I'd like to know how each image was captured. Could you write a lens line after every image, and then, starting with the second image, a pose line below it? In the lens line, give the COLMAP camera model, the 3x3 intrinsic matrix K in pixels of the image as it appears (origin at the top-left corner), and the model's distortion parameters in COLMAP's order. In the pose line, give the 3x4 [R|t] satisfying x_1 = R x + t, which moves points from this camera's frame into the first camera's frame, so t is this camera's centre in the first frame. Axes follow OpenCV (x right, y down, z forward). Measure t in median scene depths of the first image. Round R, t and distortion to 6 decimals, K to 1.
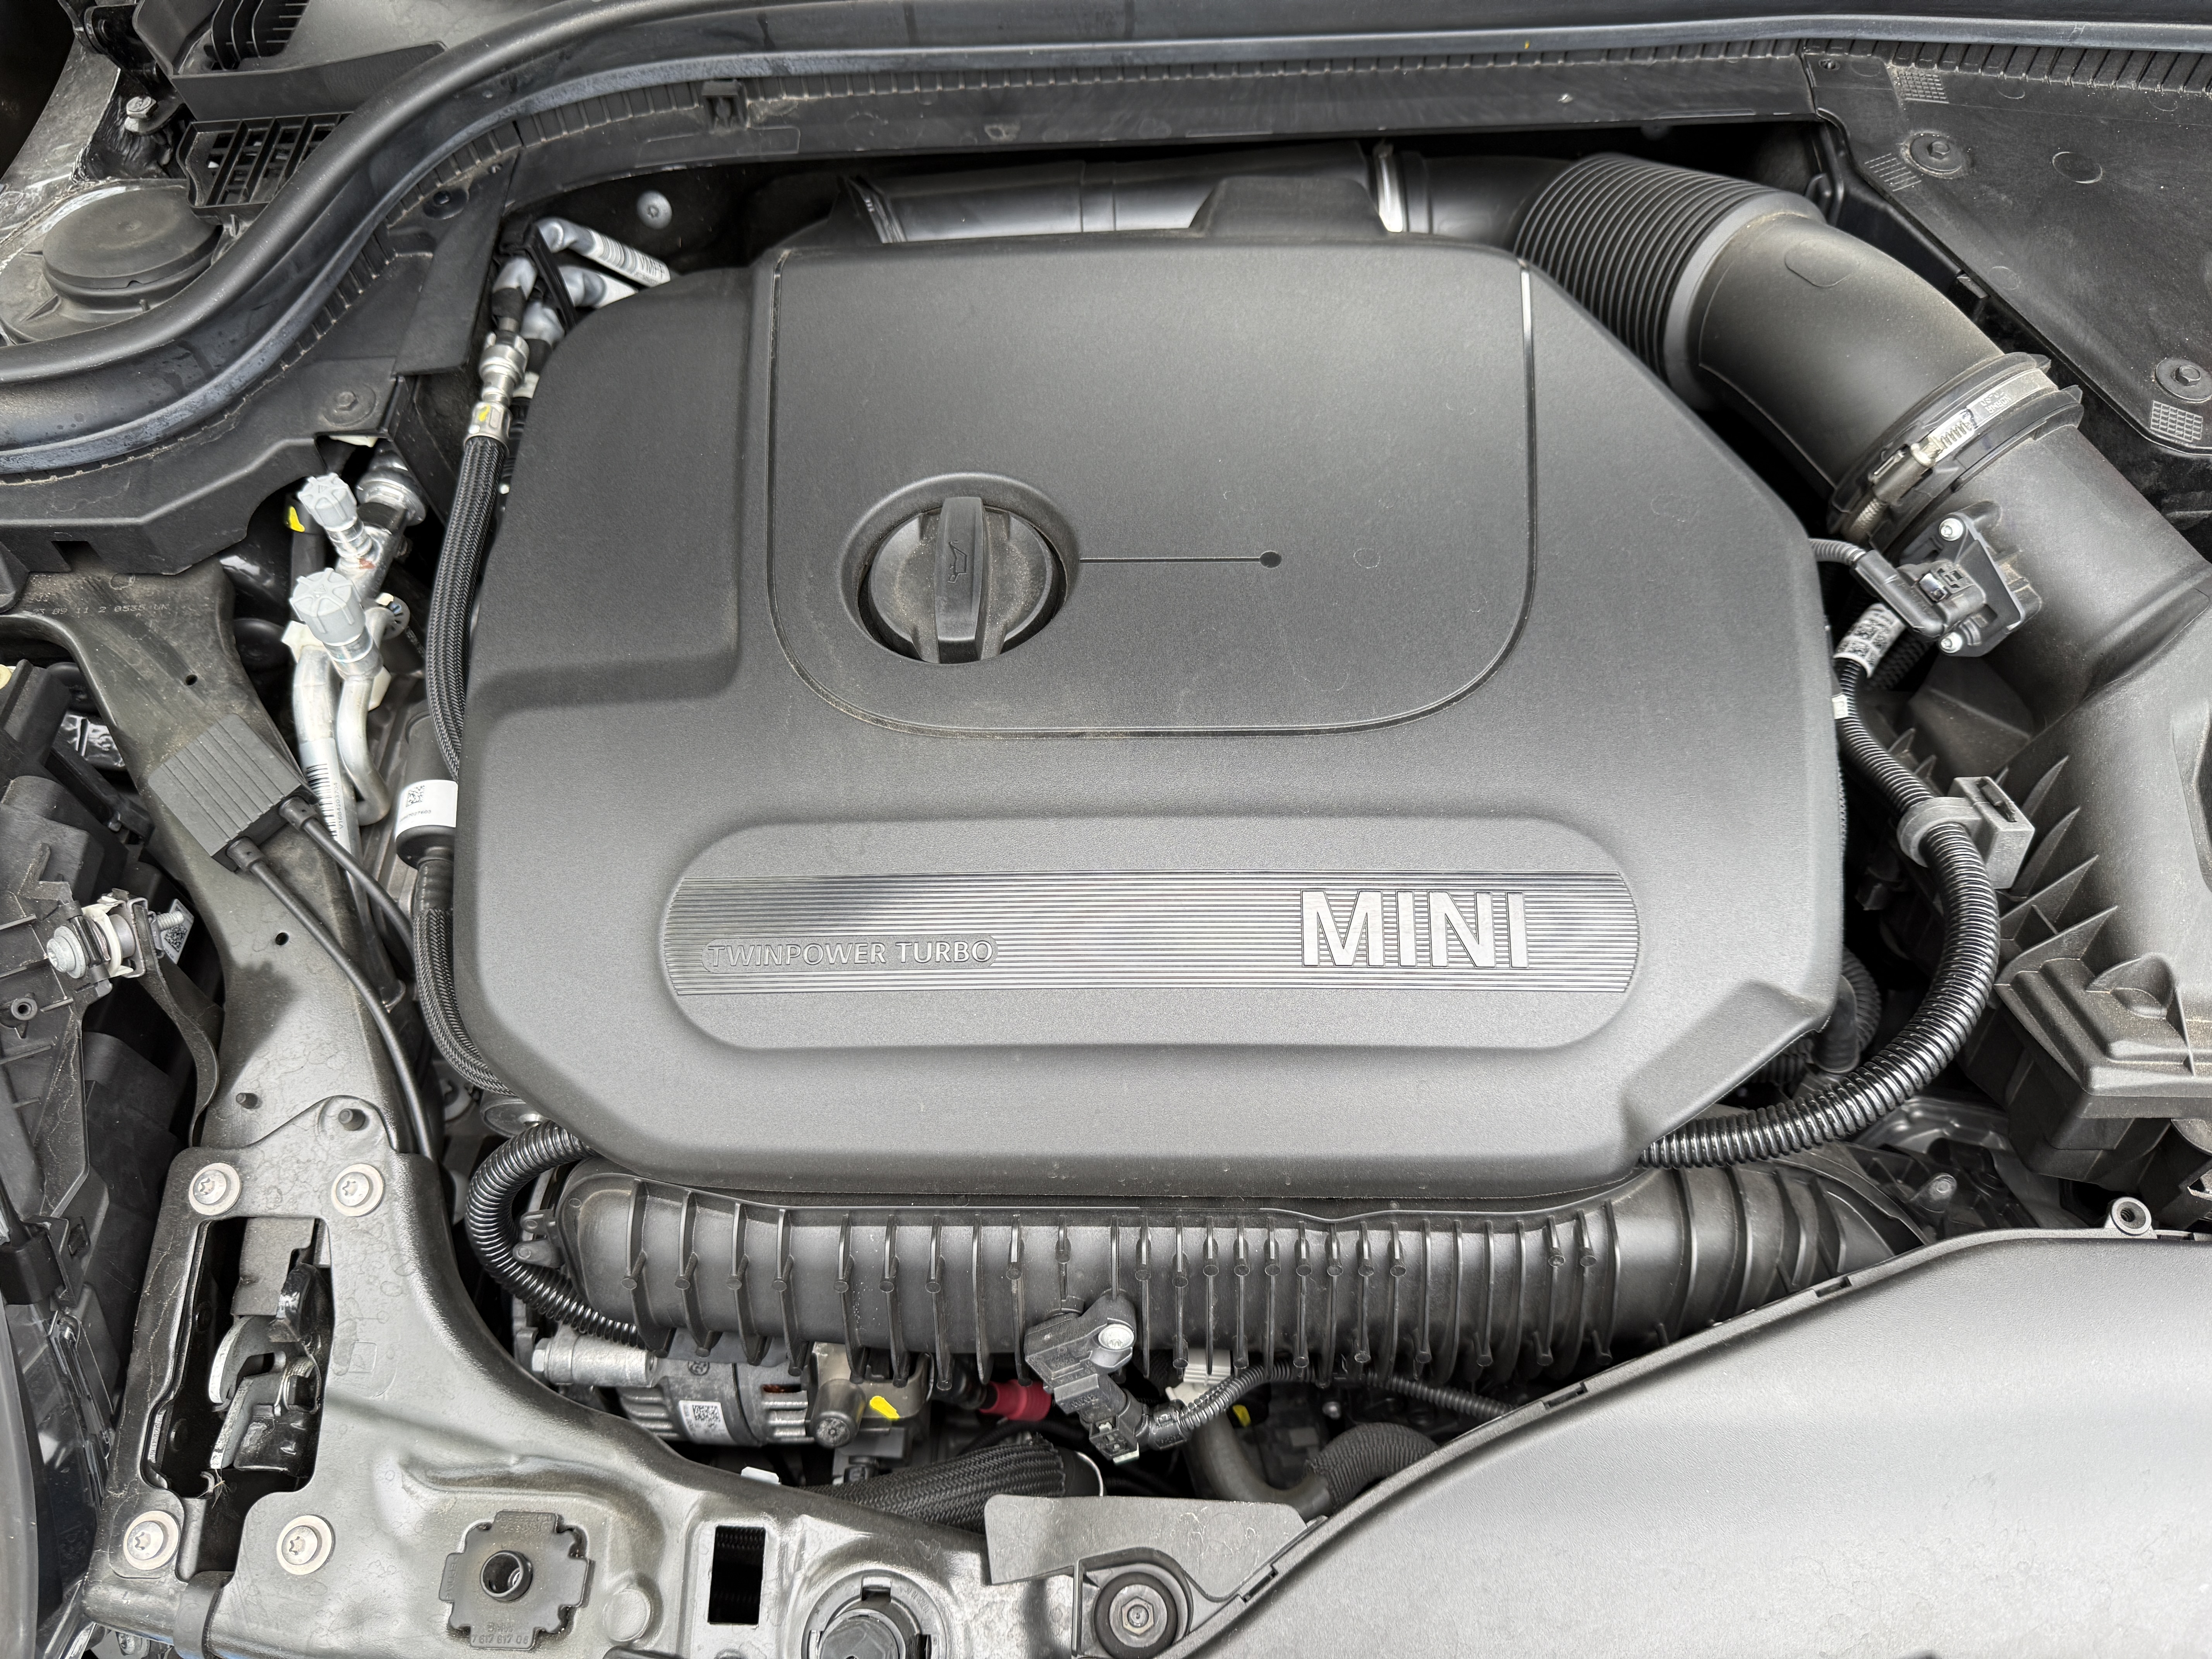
lens RADIAL K [[1595.3, 0, 1114.8], [0, 1595.3, 830.0], [0, 0, 1]] dist [-0.062840, 0.057599]
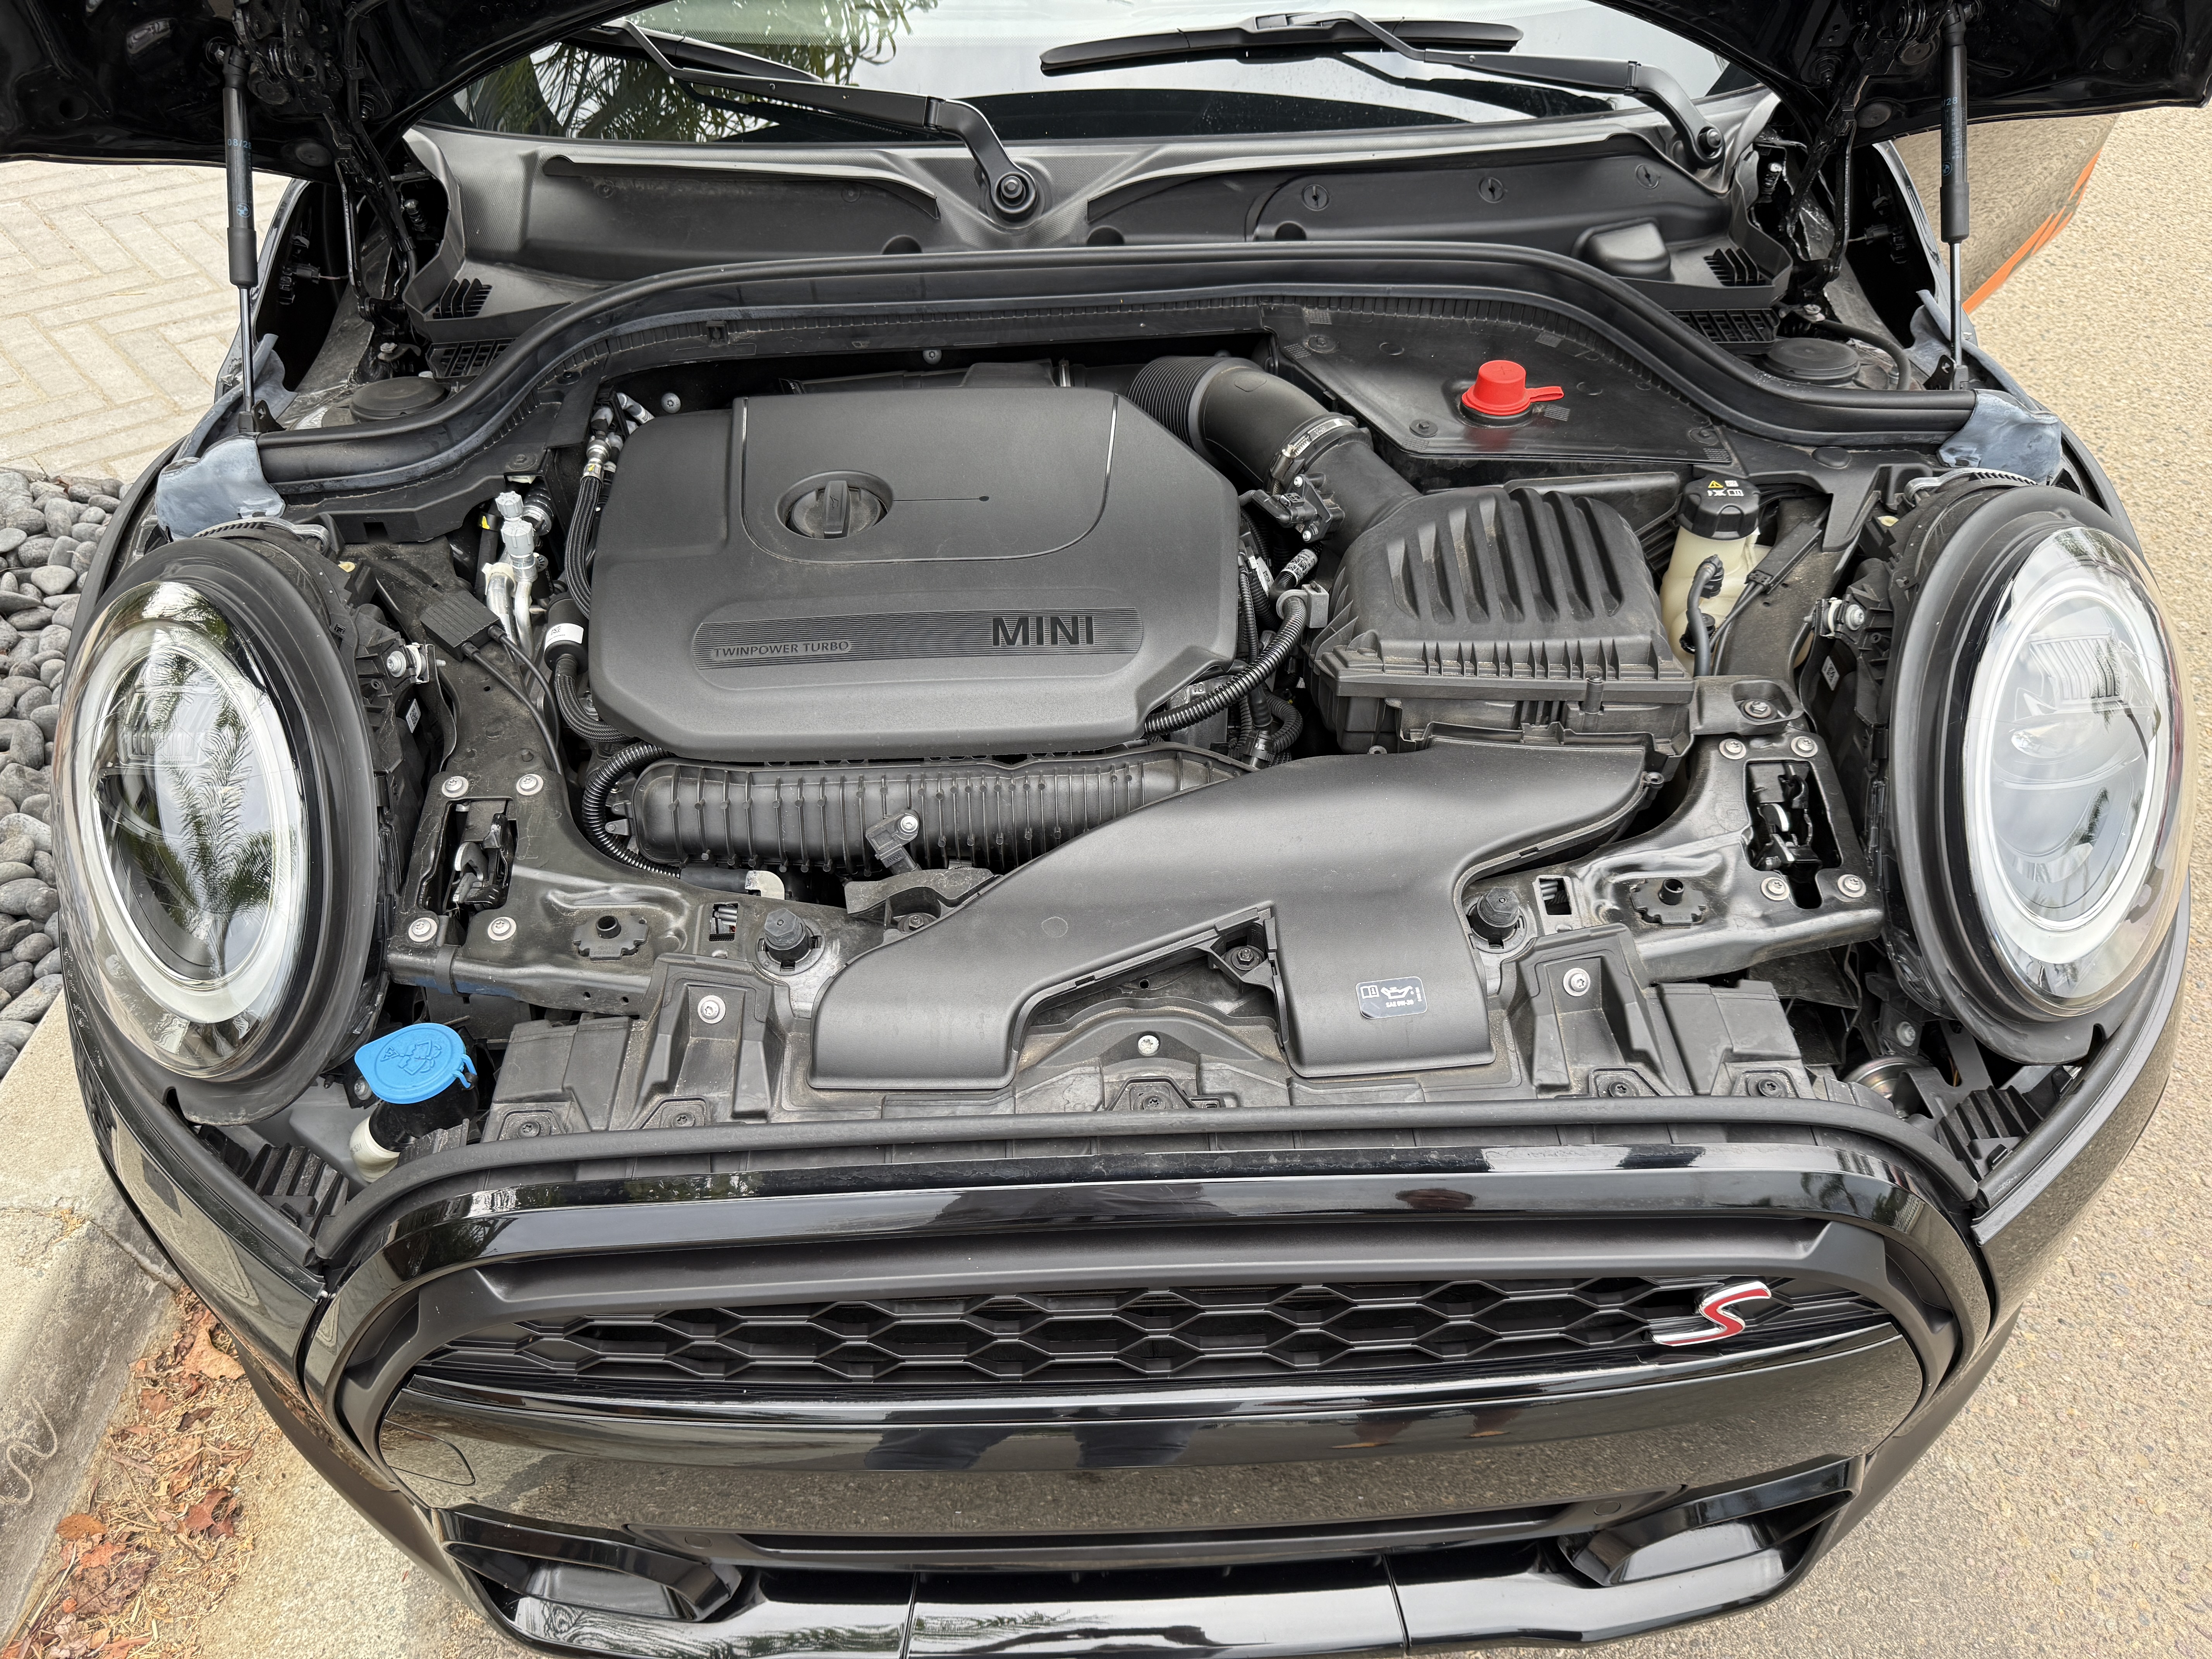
lens RADIAL K [[1567.2, 0, 1089.1], [0, 1567.2, 828.7], [0, 0, 1]] dist [-0.006959, 0.001569]
pose [[0.998673, -0.018437, 0.048090, 0.113329], [0.029509, 0.970105, -0.240885, 0.650550], [-0.042211, 0.241985, 0.969361, -0.791760]]
